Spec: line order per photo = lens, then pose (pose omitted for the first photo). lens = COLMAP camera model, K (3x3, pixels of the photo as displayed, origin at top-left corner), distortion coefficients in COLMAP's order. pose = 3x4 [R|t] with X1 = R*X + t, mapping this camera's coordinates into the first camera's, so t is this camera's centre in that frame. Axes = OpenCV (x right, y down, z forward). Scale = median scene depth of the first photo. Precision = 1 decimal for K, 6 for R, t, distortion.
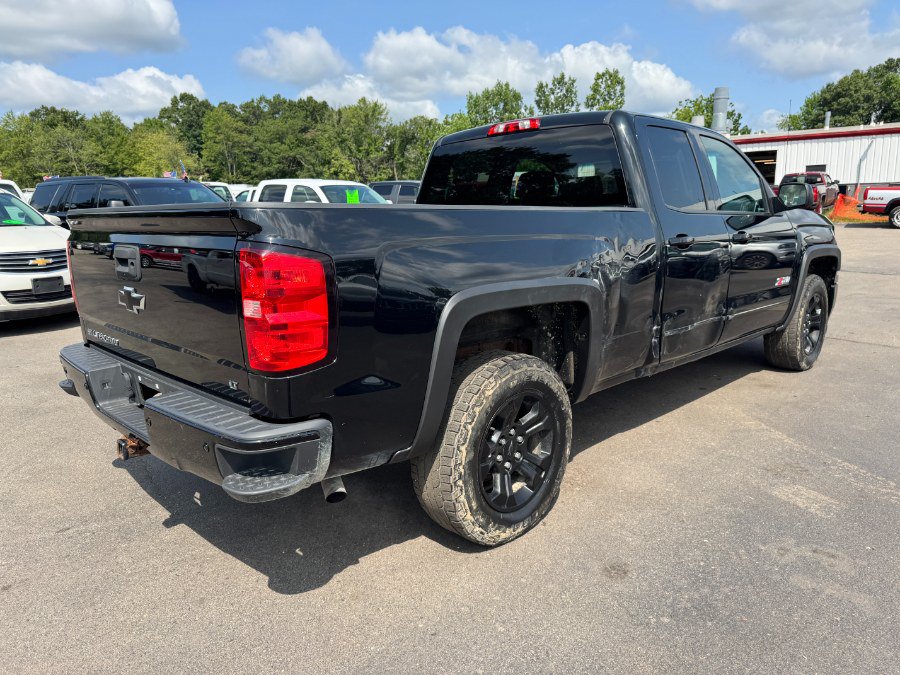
lens RADIAL K [[638.9, 0, 451.6], [0, 638.9, 338.0], [0, 0, 1]] dist [0.024920, -0.030897]
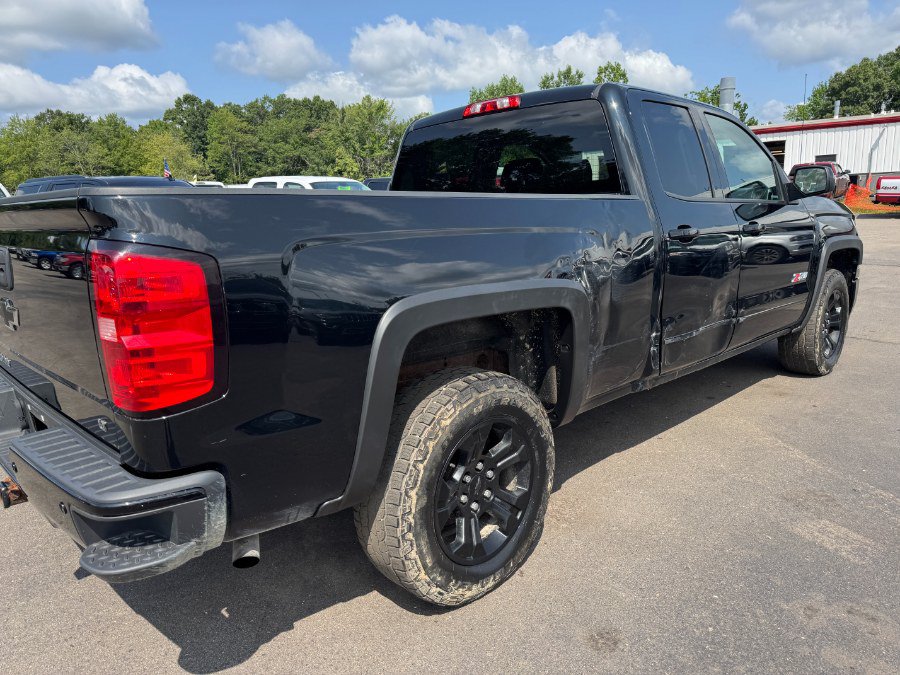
lens RADIAL K [[640.4, 0, 450.0], [0, 640.4, 337.5], [0, 0, 1]] dist [0.008743, -0.007092]
pose [[0.999836, -0.011992, -0.013563, 0.054830], [0.012038, 0.999922, 0.003305, -0.018194], [0.013522, -0.003467, 0.999903, 0.134379]]
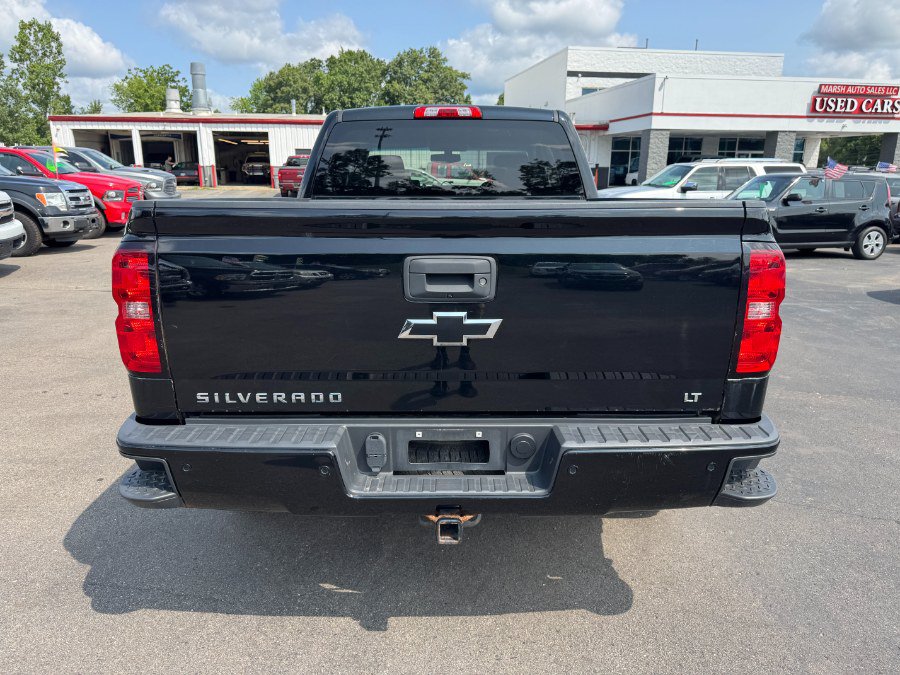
lens RADIAL K [[640.4, 0, 450.0], [0, 640.4, 337.5], [0, 0, 1]] dist [0.008743, -0.007092]
pose [[0.701923, -0.151531, 0.695947, -0.724213], [0.127412, 0.988060, 0.086627, -0.081673], [-0.700764, 0.027866, 0.712849, 0.344724]]
